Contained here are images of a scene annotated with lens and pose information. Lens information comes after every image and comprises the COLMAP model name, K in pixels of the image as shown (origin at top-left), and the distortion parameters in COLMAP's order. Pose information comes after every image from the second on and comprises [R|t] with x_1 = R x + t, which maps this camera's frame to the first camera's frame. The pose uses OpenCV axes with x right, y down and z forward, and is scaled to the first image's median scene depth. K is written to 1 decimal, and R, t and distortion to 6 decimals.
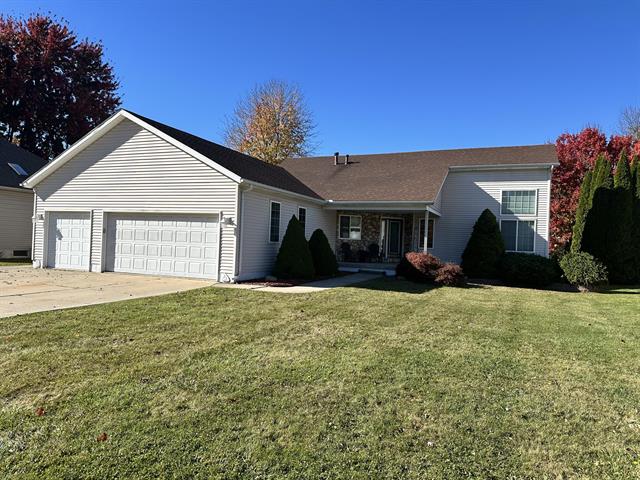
lens RADIAL K [[451.5, 0, 321.3], [0, 451.5, 237.0], [0, 0, 1]] dist [-0.033294, -0.006000]
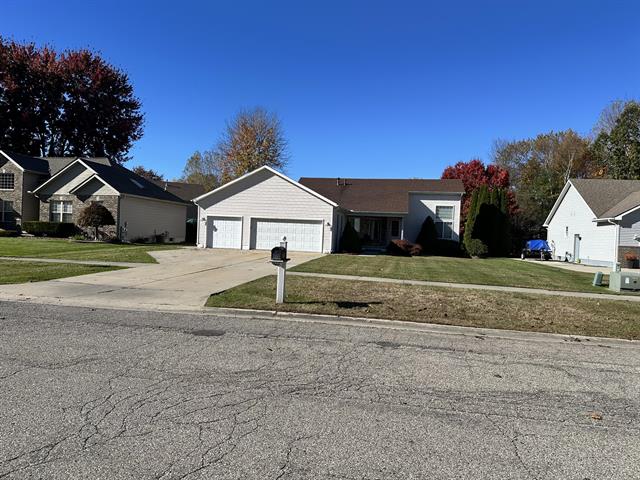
lens RADIAL K [[451.5, 0, 318.9], [0, 451.5, 241.5], [0, 0, 1]] dist [-0.033294, -0.006000]
pose [[0.972380, -0.000196, 0.233403, -0.602462], [-0.009514, 0.999135, 0.040475, -0.032069], [-0.233209, -0.041578, 0.971537, -0.839371]]
